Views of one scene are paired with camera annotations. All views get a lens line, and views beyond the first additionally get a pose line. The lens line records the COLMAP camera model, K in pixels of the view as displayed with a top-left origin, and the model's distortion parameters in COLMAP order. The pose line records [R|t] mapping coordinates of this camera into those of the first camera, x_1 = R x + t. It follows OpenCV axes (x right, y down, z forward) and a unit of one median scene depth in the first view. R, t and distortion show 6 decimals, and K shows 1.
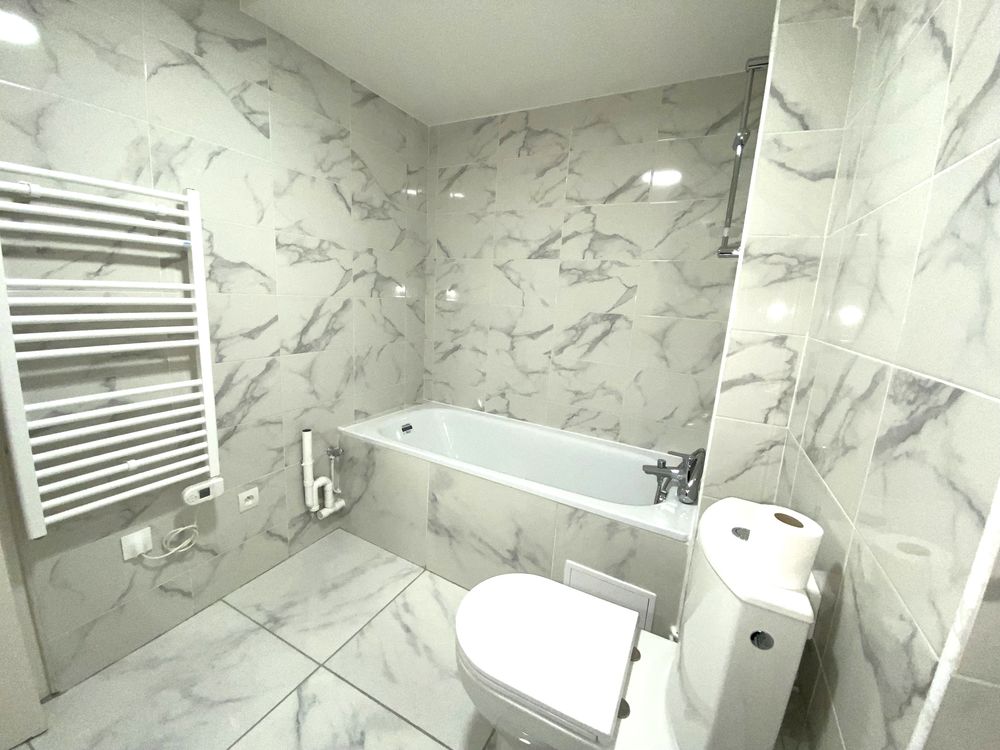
lens RADIAL K [[413.1, 0, 495.3], [0, 413.1, 375.3], [0, 0, 1]] dist [0.004092, -0.007918]
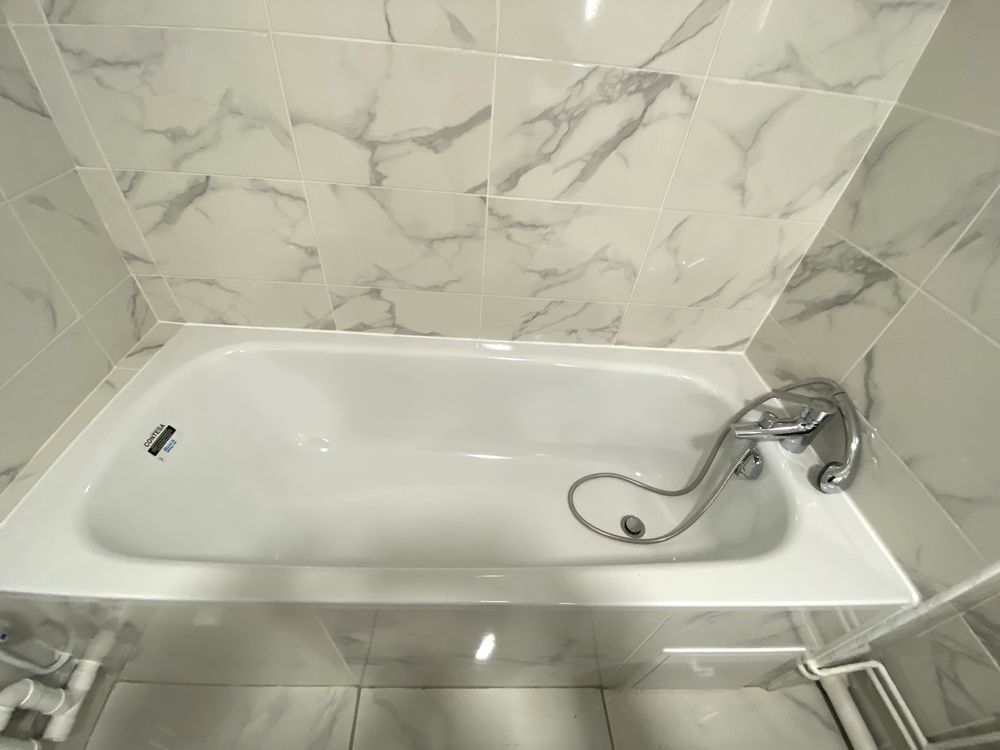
lens RADIAL K [[413.1, 0, 502.1], [0, 413.1, 378.9], [0, 0, 1]] dist [0.004092, -0.007918]
pose [[0.858716, -0.334009, 0.388645, -0.072495], [0.062133, 0.820669, 0.568016, -0.129905], [-0.508672, -0.463616, 0.725474, 0.609891]]
